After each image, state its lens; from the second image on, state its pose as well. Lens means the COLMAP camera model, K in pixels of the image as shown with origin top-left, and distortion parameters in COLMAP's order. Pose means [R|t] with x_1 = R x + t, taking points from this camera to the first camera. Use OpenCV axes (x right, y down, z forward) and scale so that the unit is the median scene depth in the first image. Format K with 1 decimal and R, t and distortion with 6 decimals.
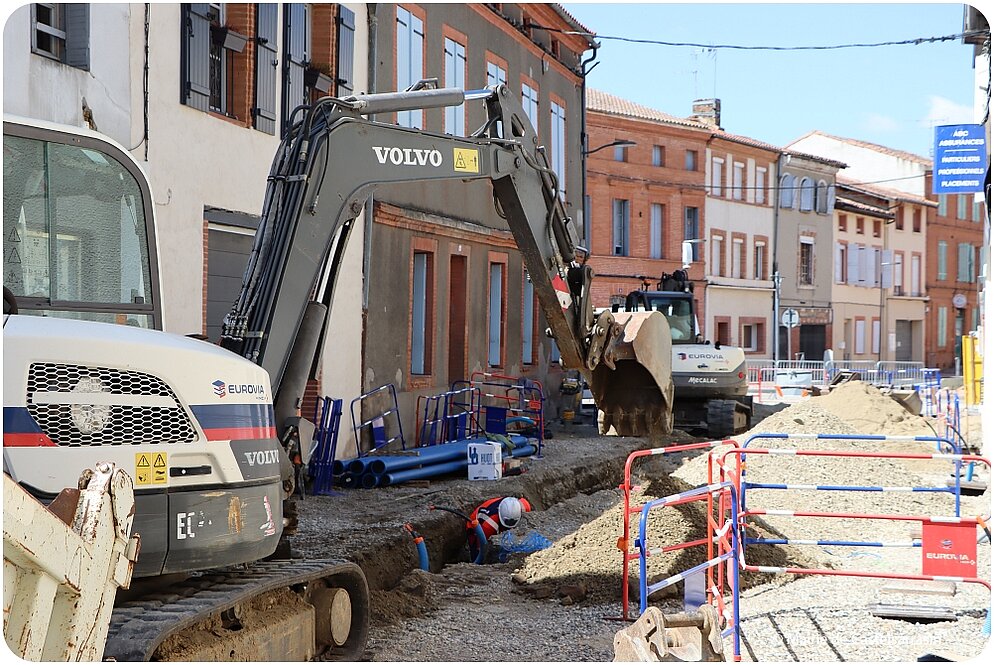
lens RADIAL K [[1632.5, 0, 468.9], [0, 1632.5, 332.8], [0, 0, 1]] dist [0.148926, 0.123182]
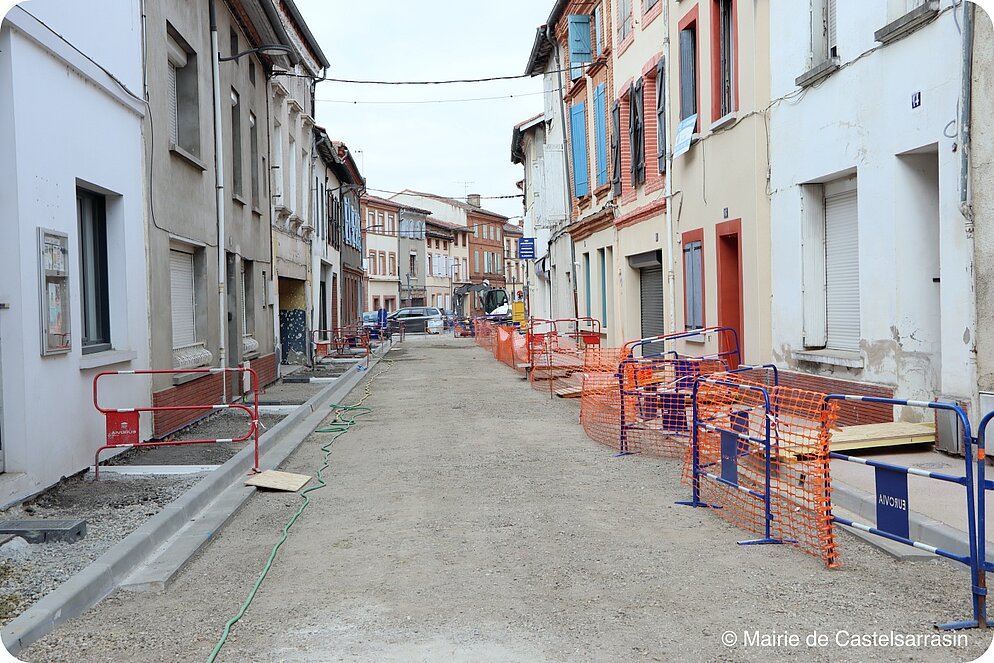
lens RADIAL K [[1312.9, 0, 497.0], [0, 1312.9, 331.5], [0, 0, 1]] dist [-0.004886, 0.418774]
pose [[0.947024, -0.036961, 0.319029, -0.179391], [0.030334, 0.999209, 0.025717, -0.002679], [-0.319727, -0.014677, 0.947396, -0.436989]]
